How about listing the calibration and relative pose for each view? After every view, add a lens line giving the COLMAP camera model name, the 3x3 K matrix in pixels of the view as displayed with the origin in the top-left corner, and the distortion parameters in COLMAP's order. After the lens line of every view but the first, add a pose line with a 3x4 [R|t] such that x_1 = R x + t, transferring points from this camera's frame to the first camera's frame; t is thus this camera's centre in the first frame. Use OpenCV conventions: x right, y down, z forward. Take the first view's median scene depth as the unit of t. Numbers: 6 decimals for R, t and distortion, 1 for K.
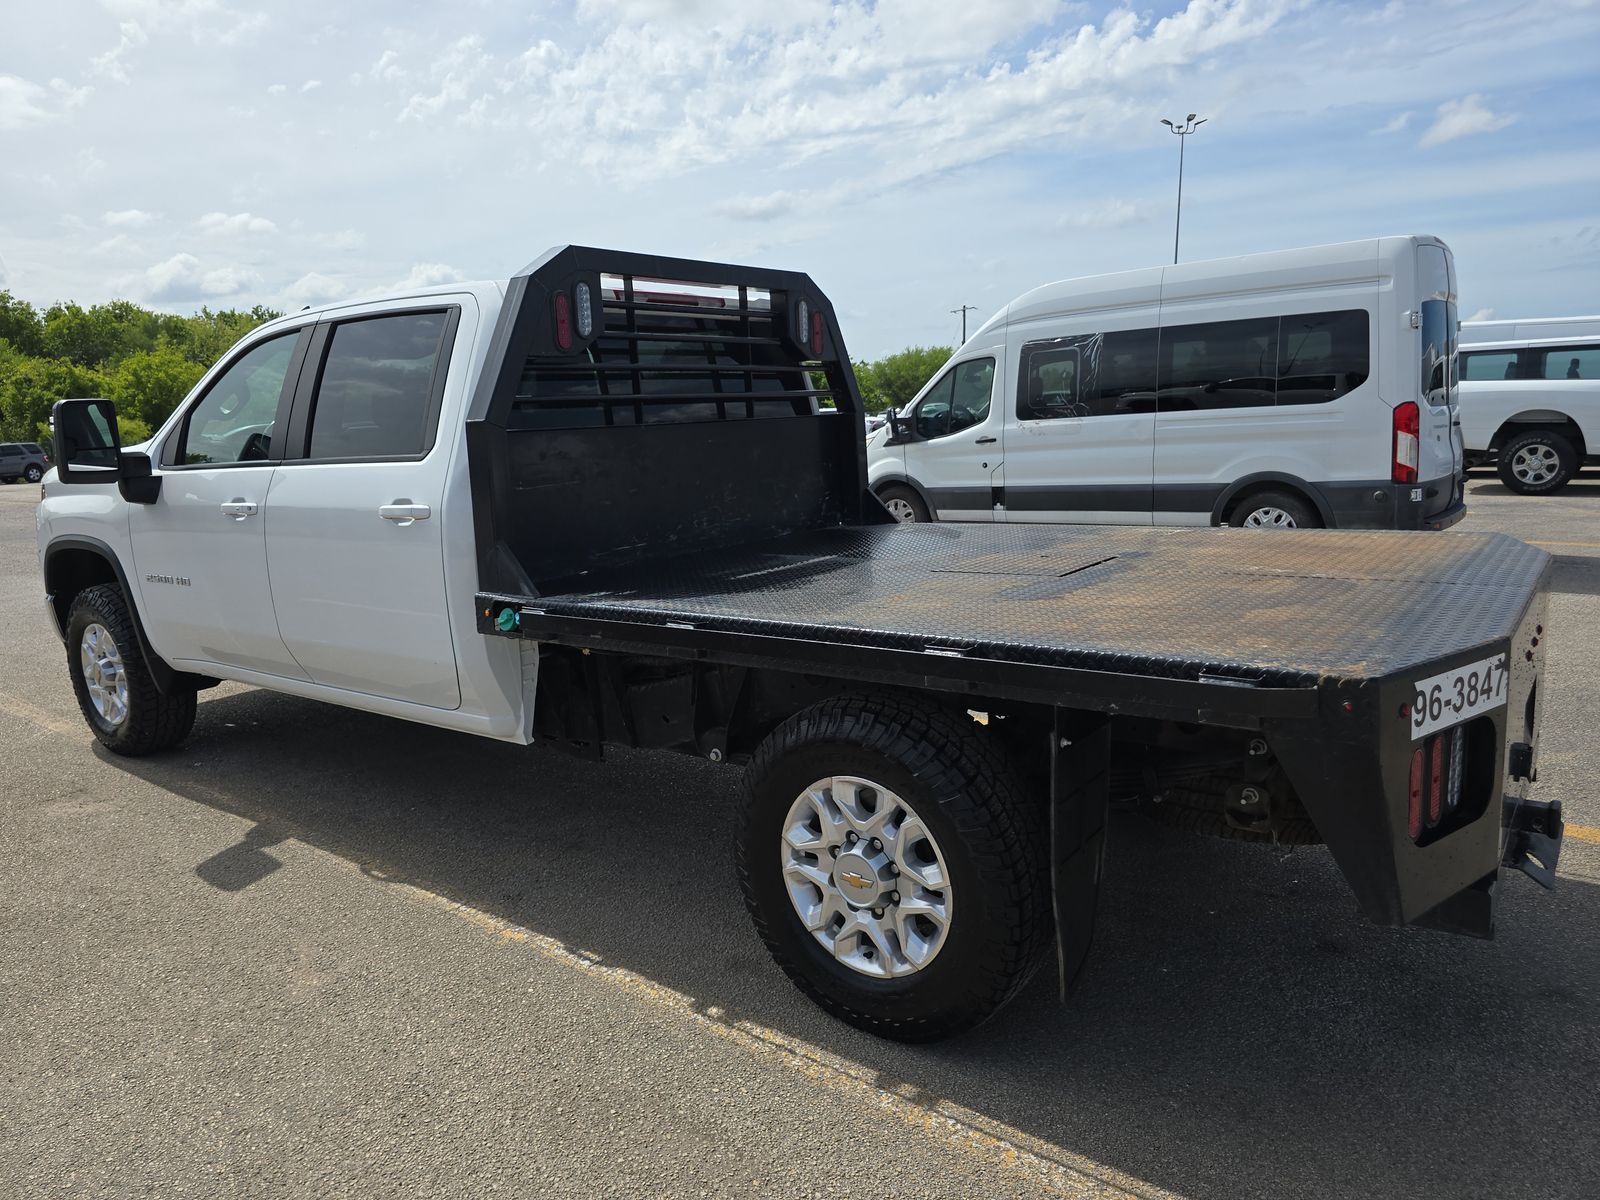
lens RADIAL K [[1090.1, 0, 805.7], [0, 1090.1, 601.2], [0, 0, 1]] dist [0.031549, -0.027722]
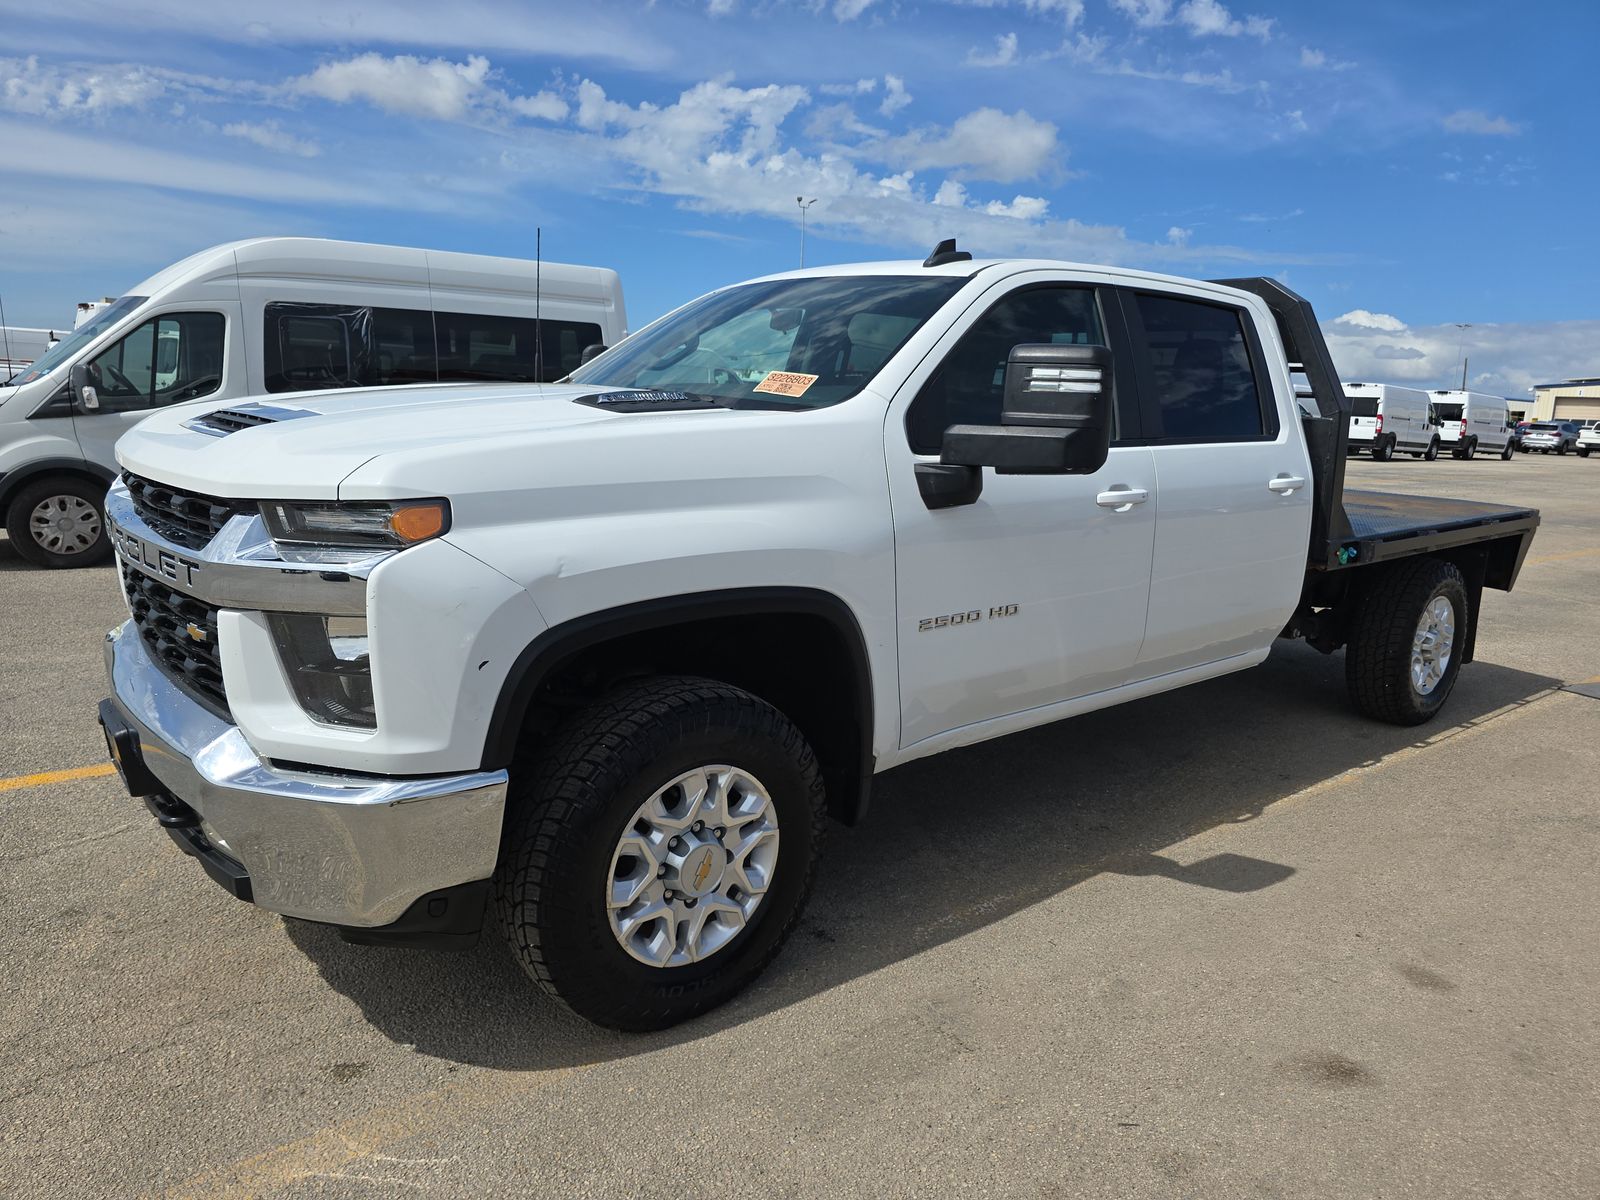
lens RADIAL K [[1090.1, 0, 805.7], [0, 1090.1, 601.2], [0, 0, 1]] dist [0.031549, -0.027722]
pose [[0.213660, -0.133115, 0.967796, -1.341122], [0.120695, 0.986680, 0.109066, -0.121961], [-0.969424, 0.093505, 0.226880, 1.019072]]
